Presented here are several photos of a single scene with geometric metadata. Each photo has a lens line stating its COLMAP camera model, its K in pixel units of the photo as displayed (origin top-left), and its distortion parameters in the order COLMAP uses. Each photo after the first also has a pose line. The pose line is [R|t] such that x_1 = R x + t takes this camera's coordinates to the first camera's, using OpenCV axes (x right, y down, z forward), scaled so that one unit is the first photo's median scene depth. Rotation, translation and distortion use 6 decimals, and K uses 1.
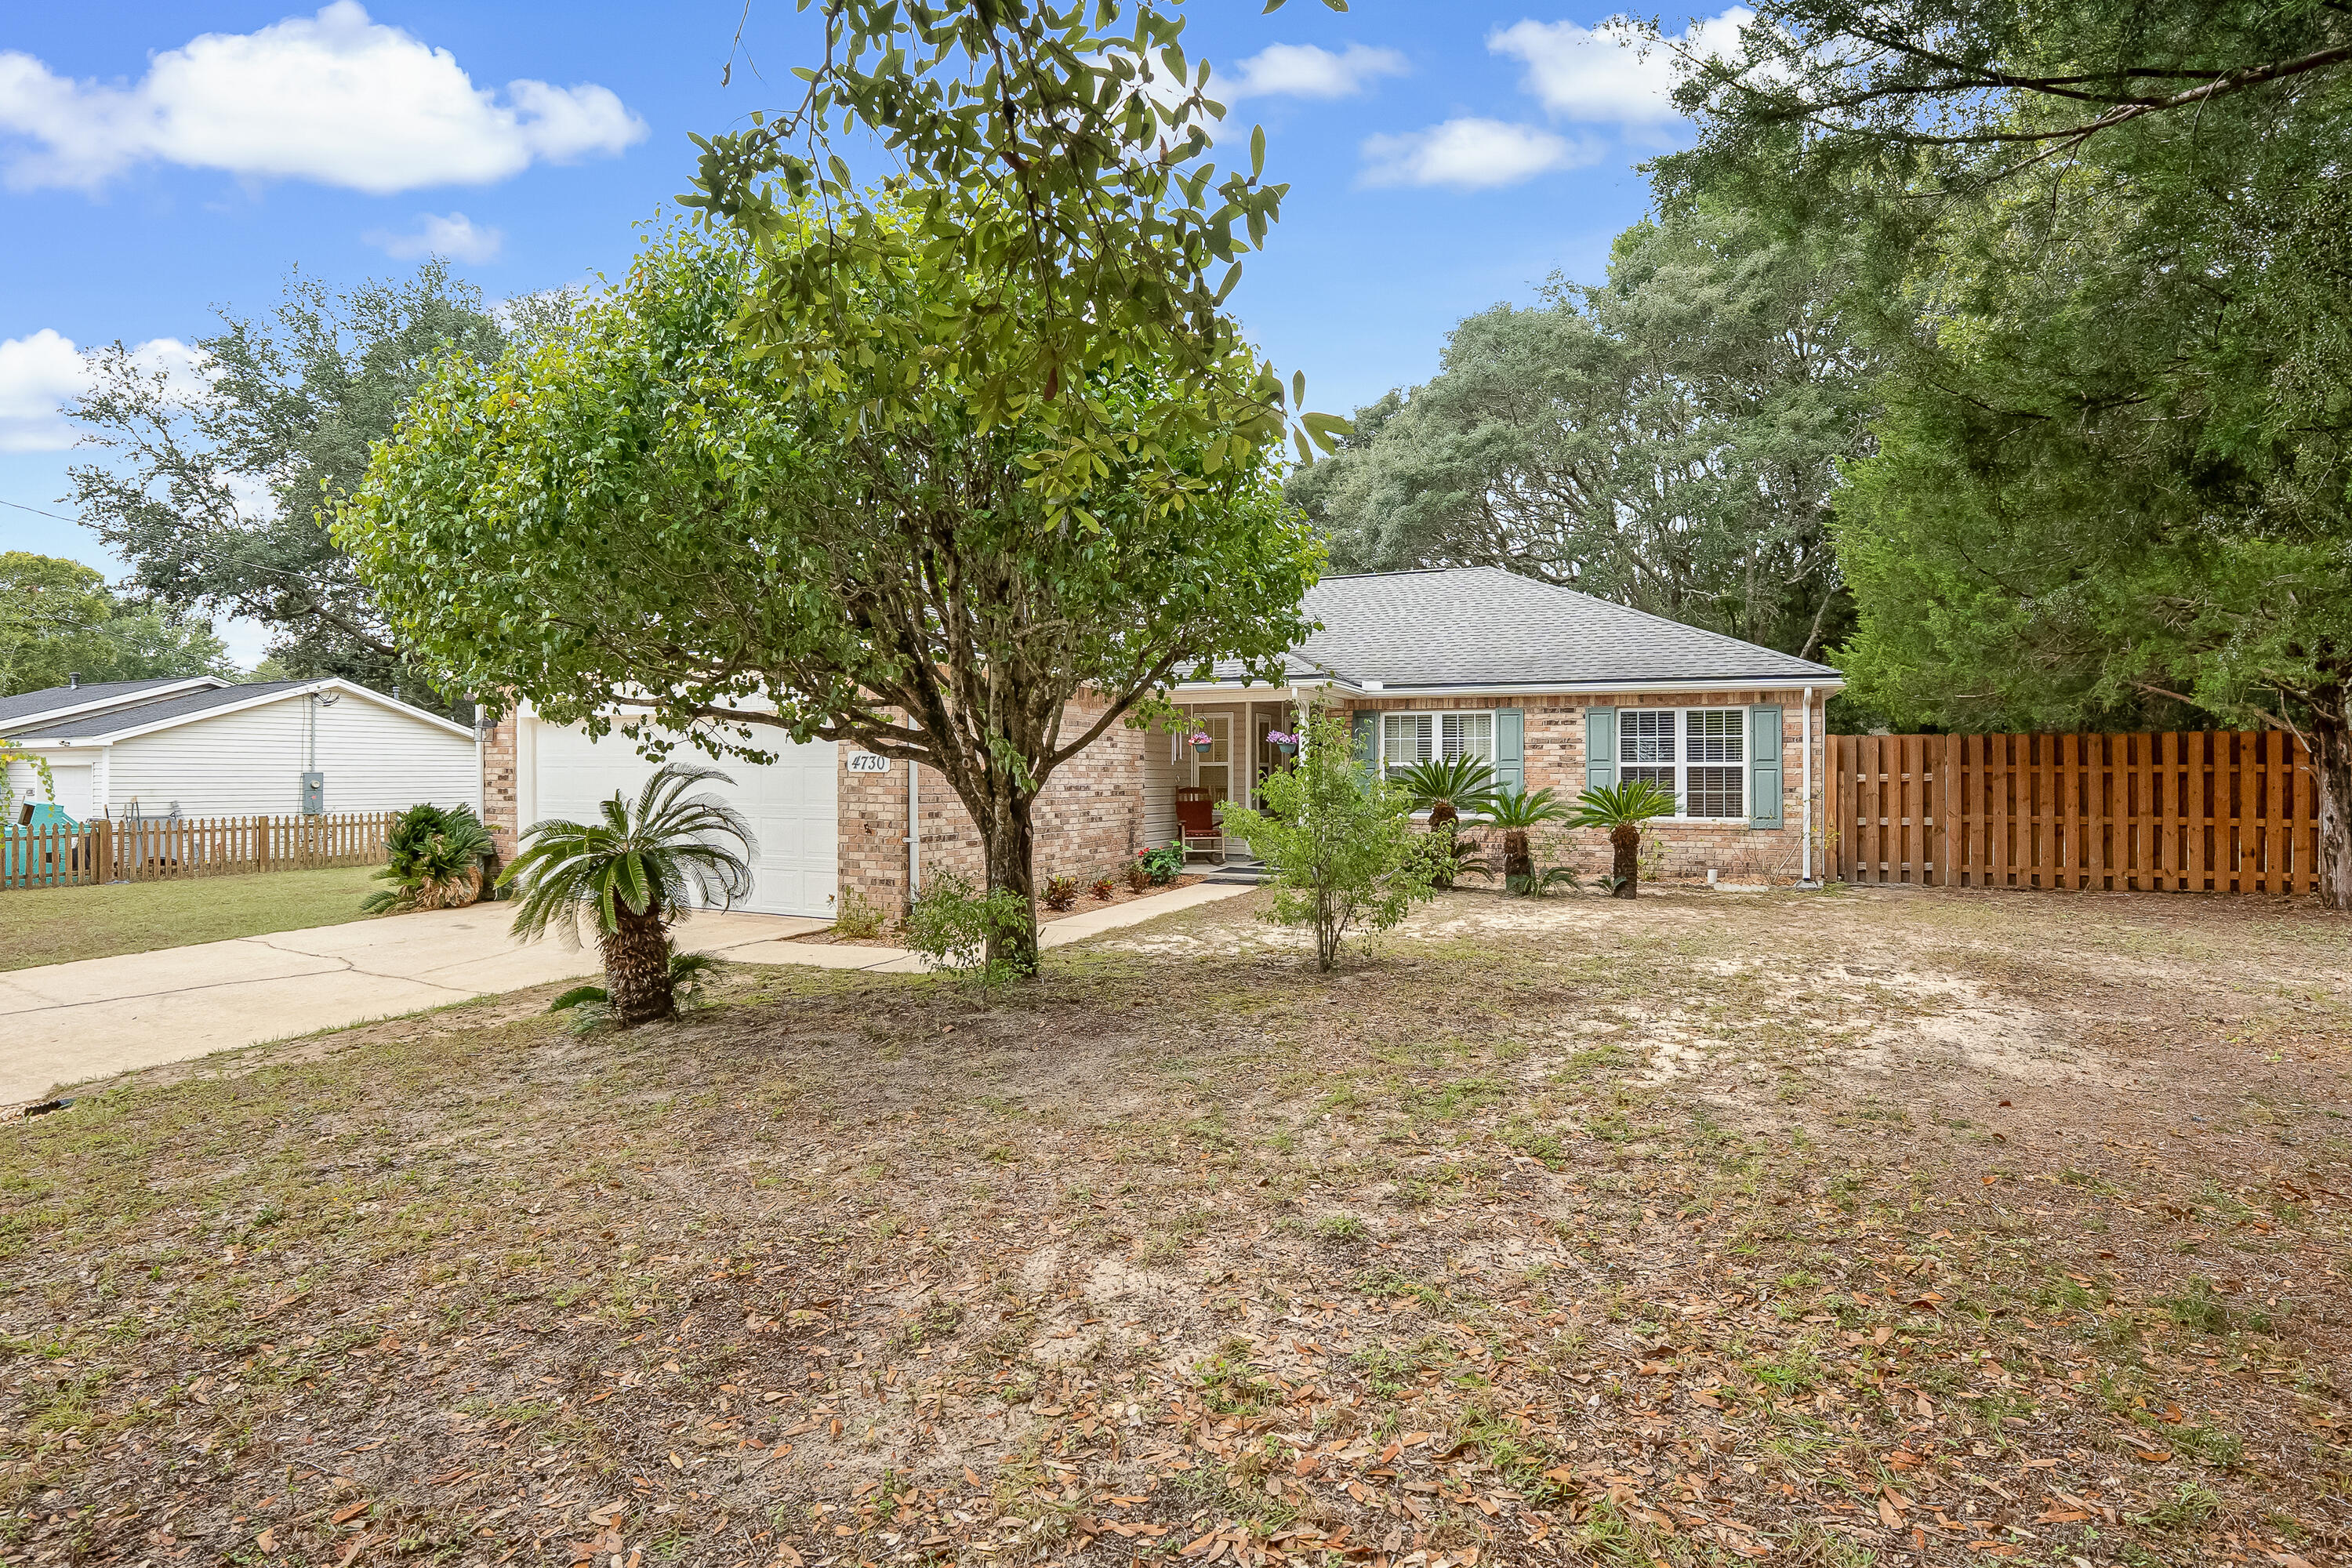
lens RADIAL K [[1029.9, 0, 1157.2], [0, 1029.9, 778.7], [0, 0, 1]] dist [-0.029418, 0.000343]
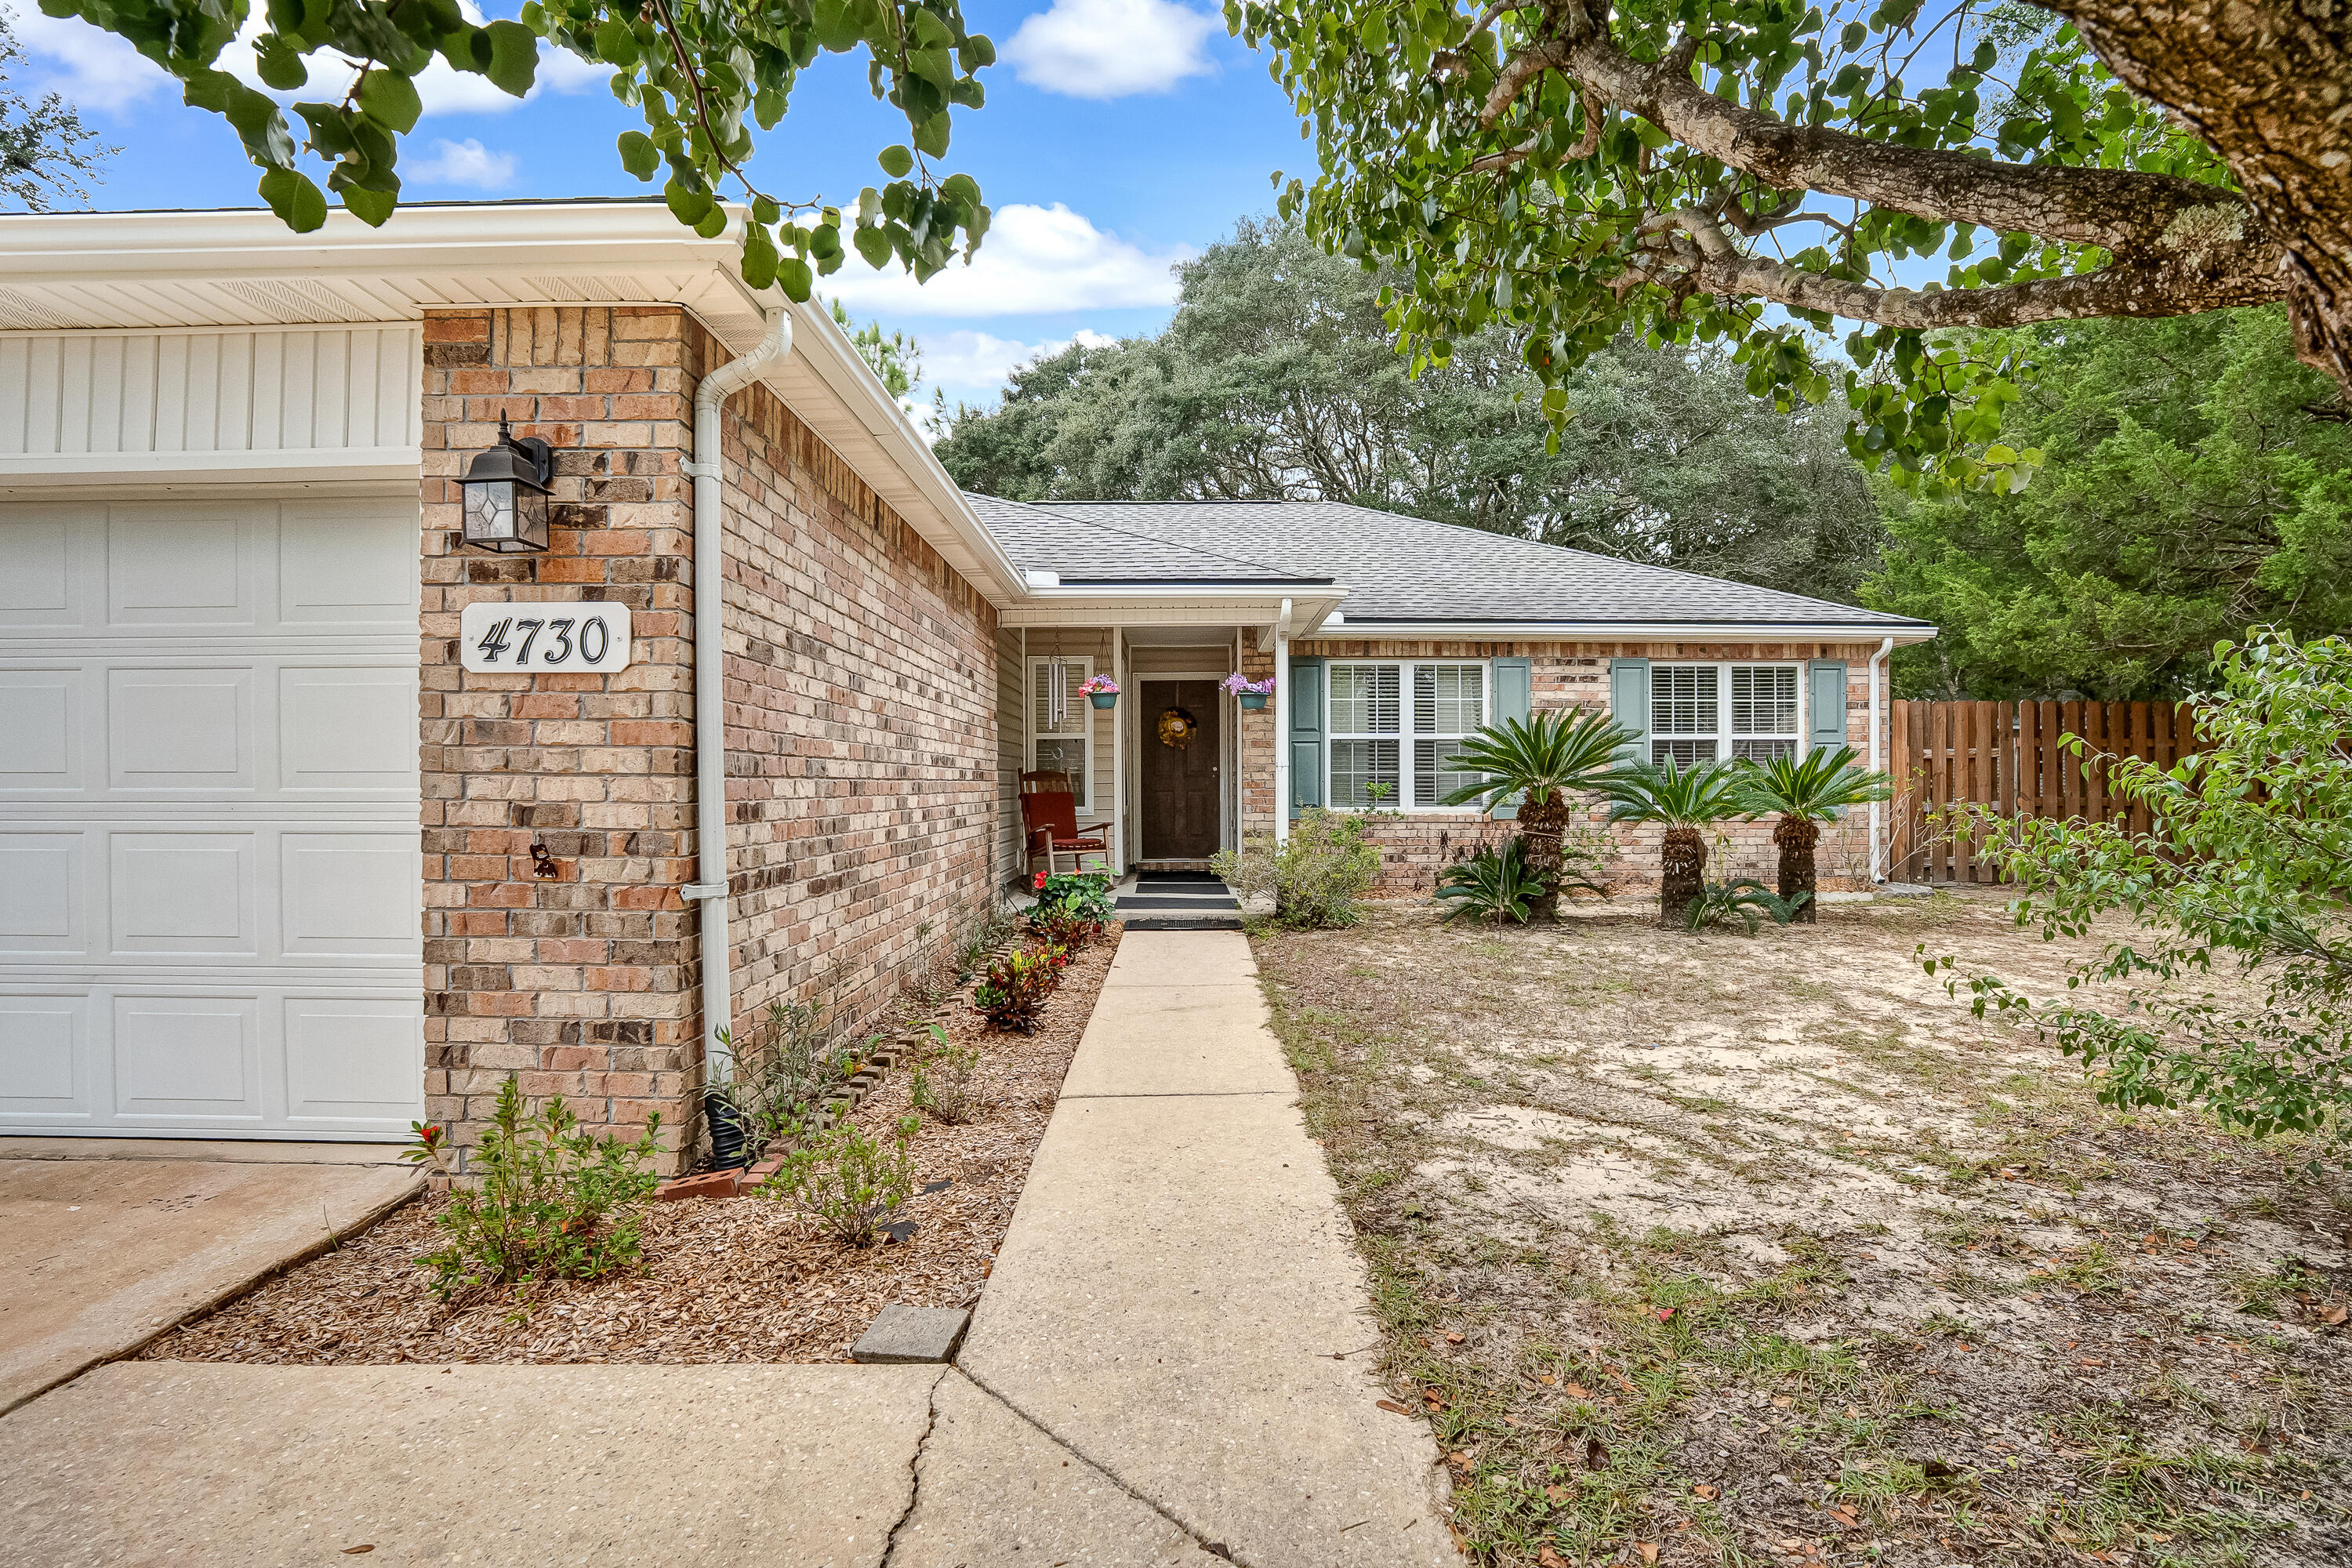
lens RADIAL K [[1029.9, 0, 1171.9], [0, 1029.9, 789.0], [0, 0, 1]] dist [-0.029418, 0.000343]
pose [[0.917276, -0.005463, 0.398214, -0.178340], [0.004066, 0.999982, 0.004353, 0.021128], [-0.398230, -0.002374, 0.917282, 0.501125]]
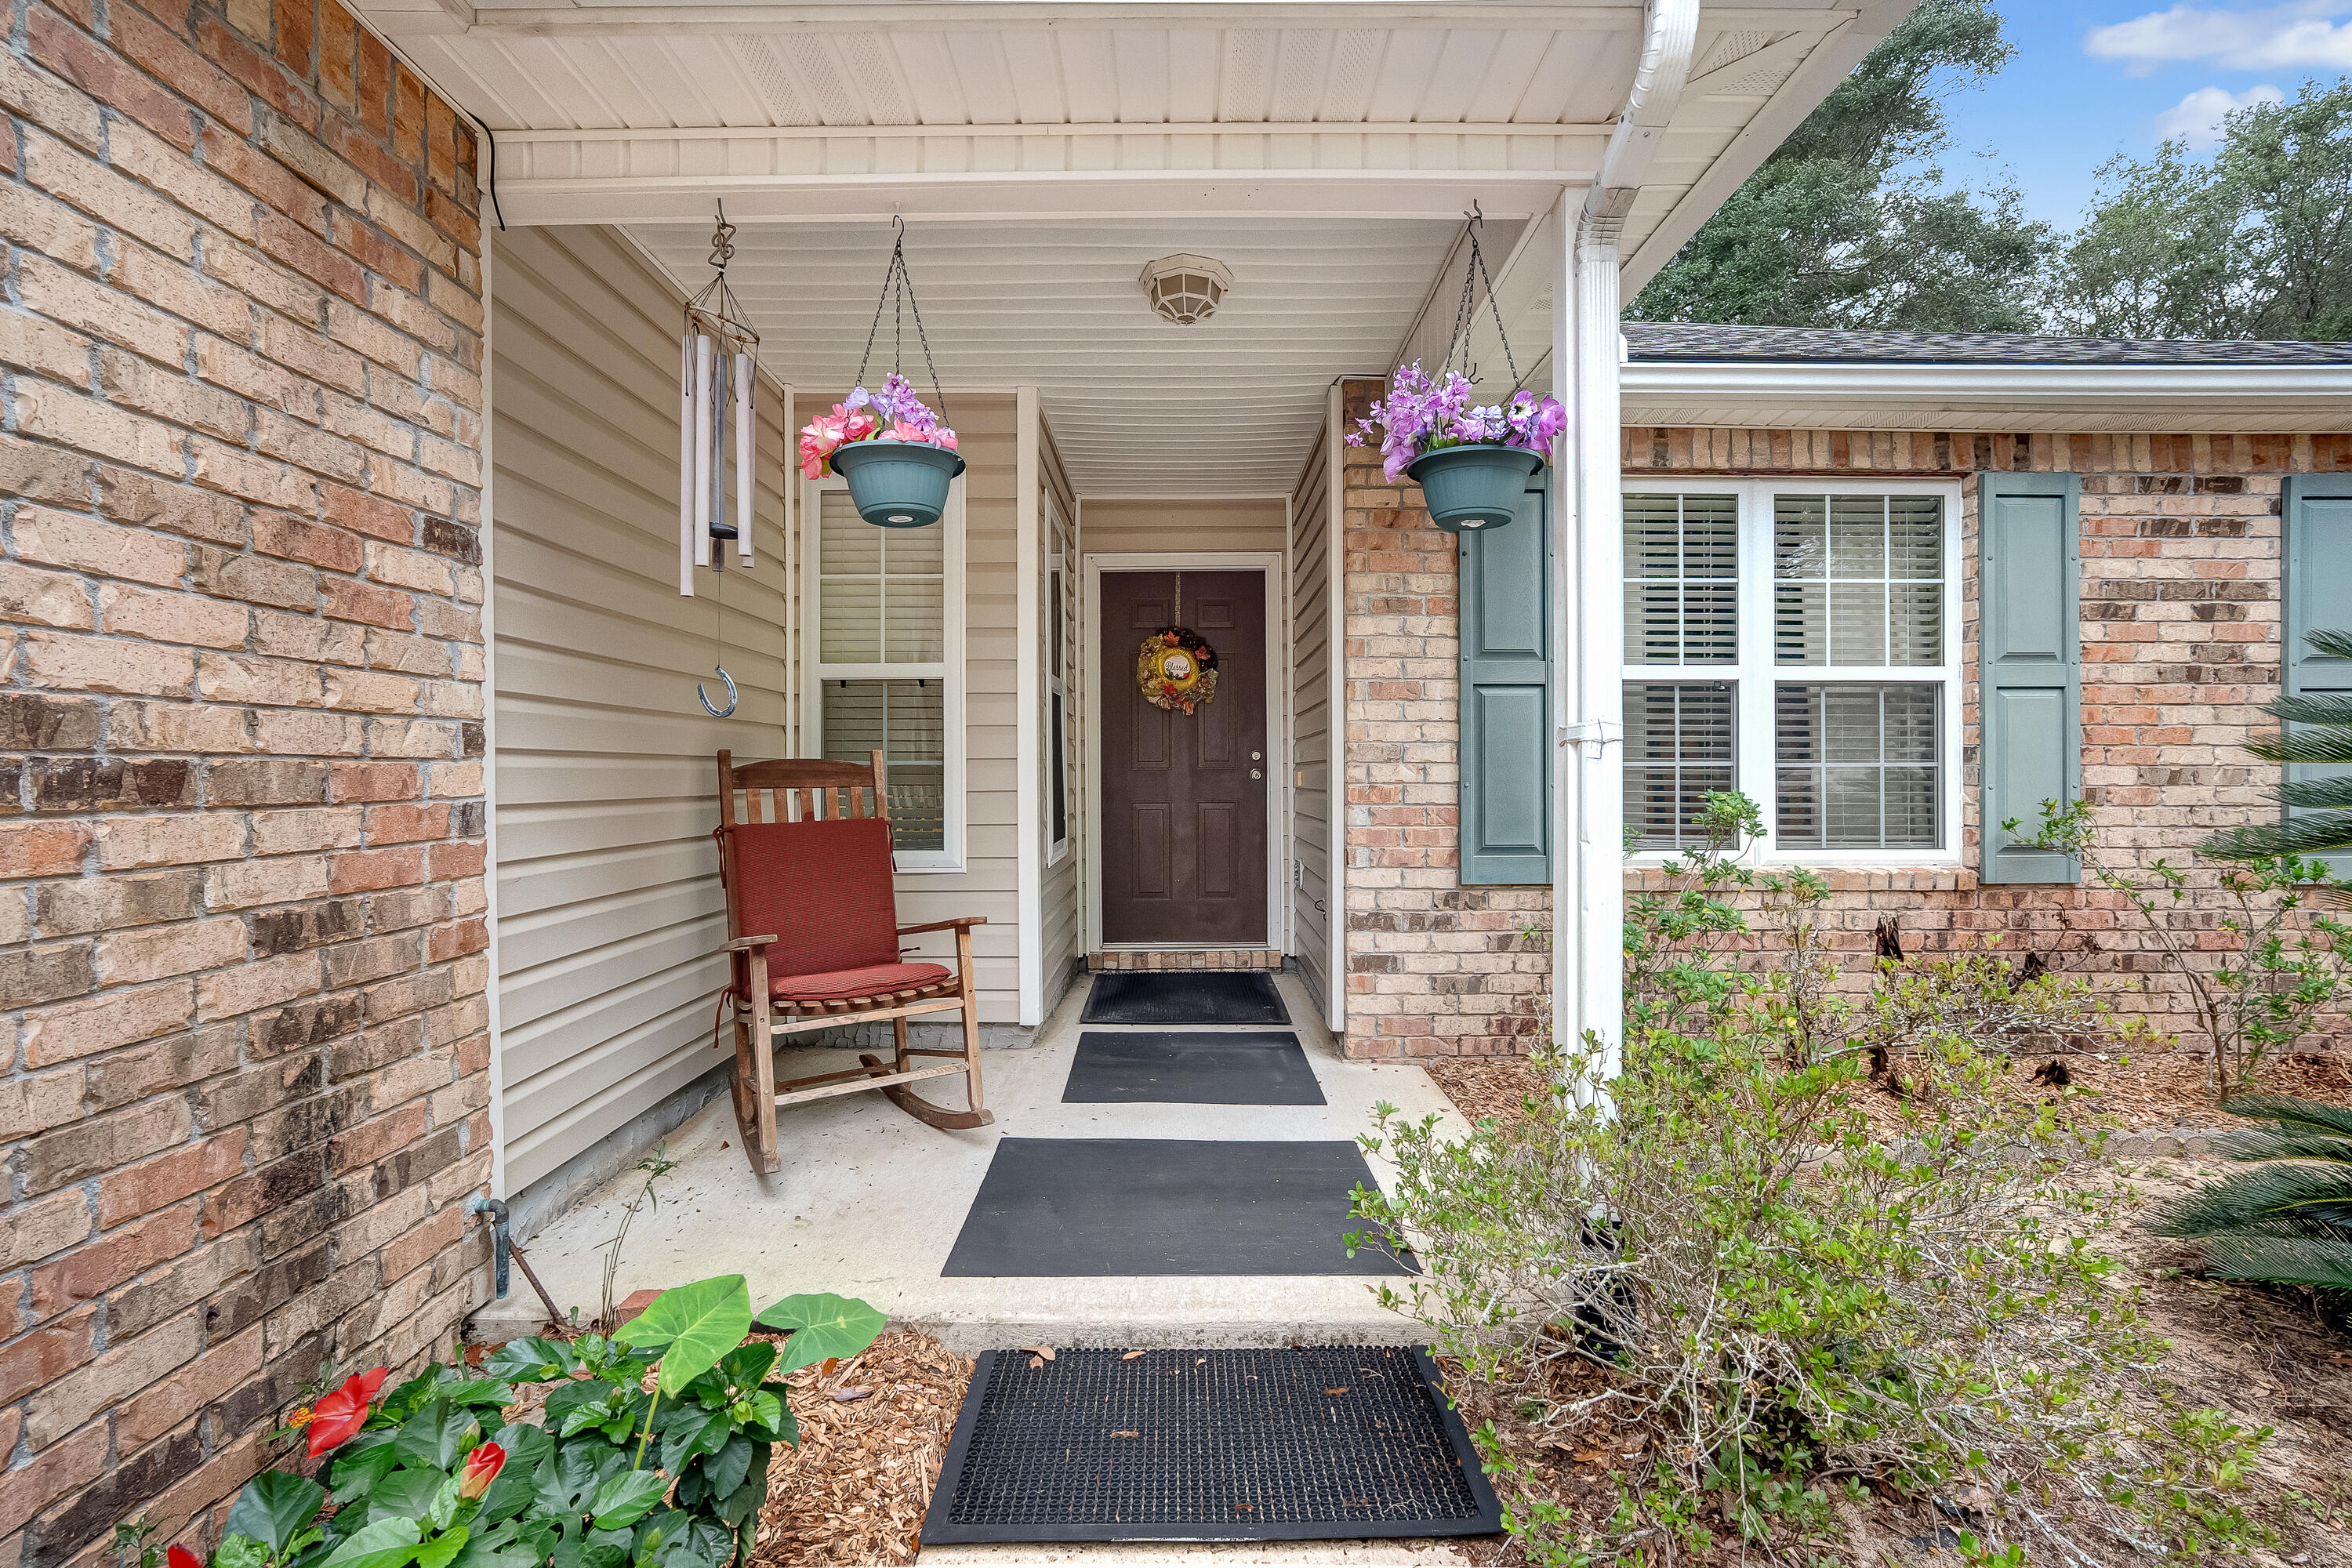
lens RADIAL K [[1029.9, 0, 1175.6], [0, 1029.9, 785.6], [0, 0, 1]] dist [-0.029418, 0.000343]
pose [[0.914802, -0.005835, 0.403860, 0.023241], [0.003497, 0.999973, 0.006526, 0.016260], [-0.403887, -0.004557, 0.914798, 0.961407]]
